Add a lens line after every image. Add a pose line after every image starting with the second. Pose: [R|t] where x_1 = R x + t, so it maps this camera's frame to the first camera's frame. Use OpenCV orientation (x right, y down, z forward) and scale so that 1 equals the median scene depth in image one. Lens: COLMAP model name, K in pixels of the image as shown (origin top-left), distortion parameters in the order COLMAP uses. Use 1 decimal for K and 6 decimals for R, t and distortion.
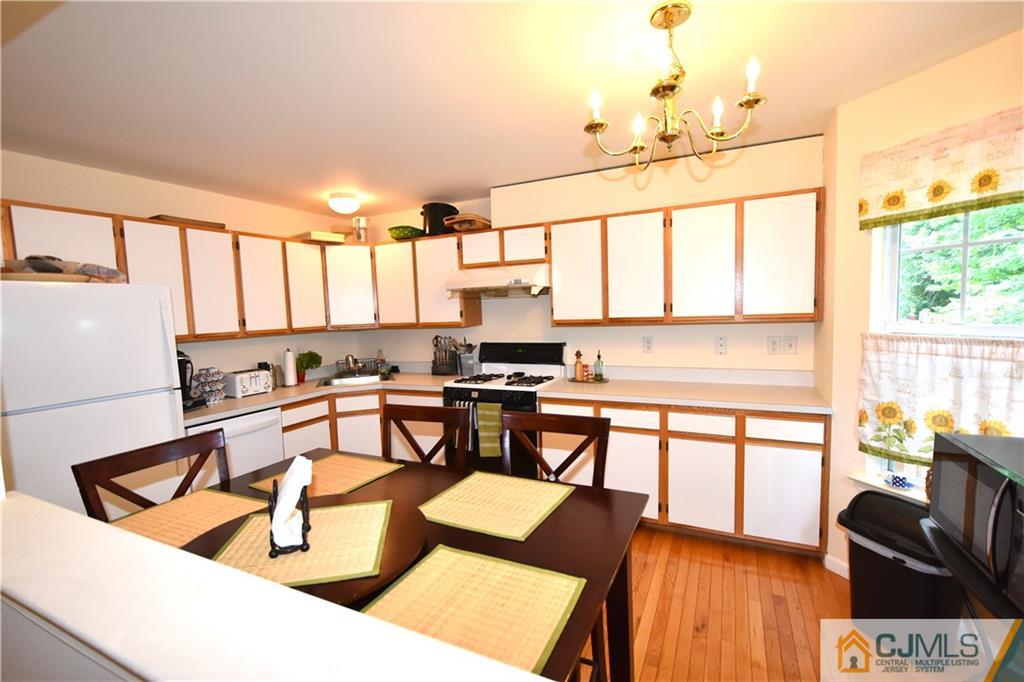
lens RADIAL K [[448.4, 0, 514.6], [0, 448.4, 348.3], [0, 0, 1]] dist [0.009143, -0.009227]
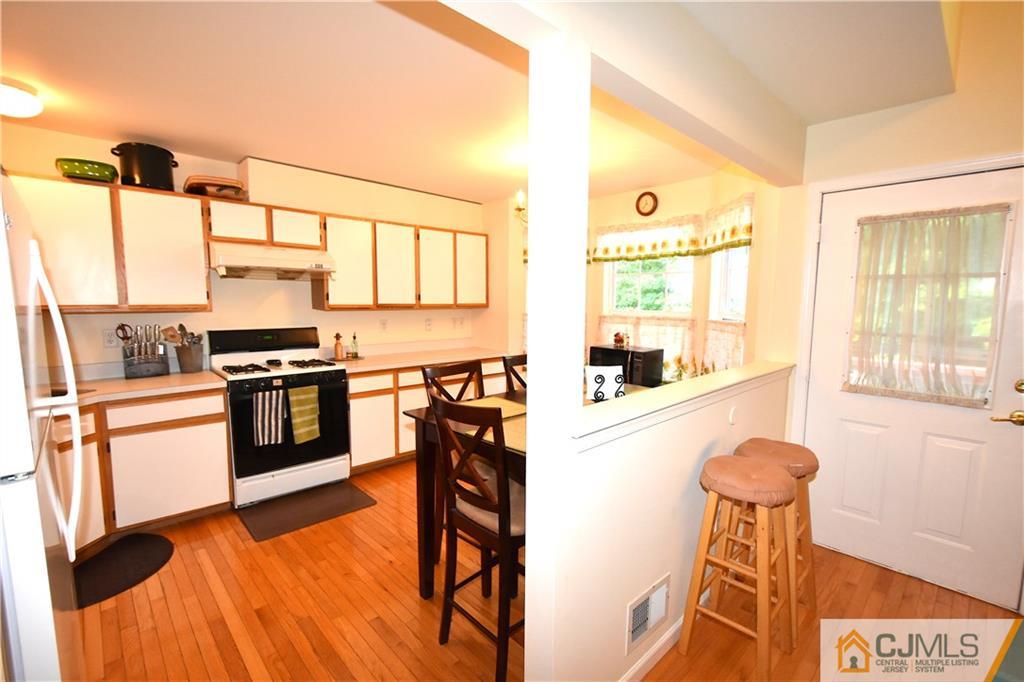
lens RADIAL K [[448.4, 0, 514.6], [0, 448.4, 348.3], [0, 0, 1]] dist [0.009143, -0.009227]
pose [[0.355922, -0.062819, 0.932402, -0.738475], [0.063972, 0.997035, 0.042755, 0.023025], [-0.932324, 0.044430, 0.358885, 0.194893]]
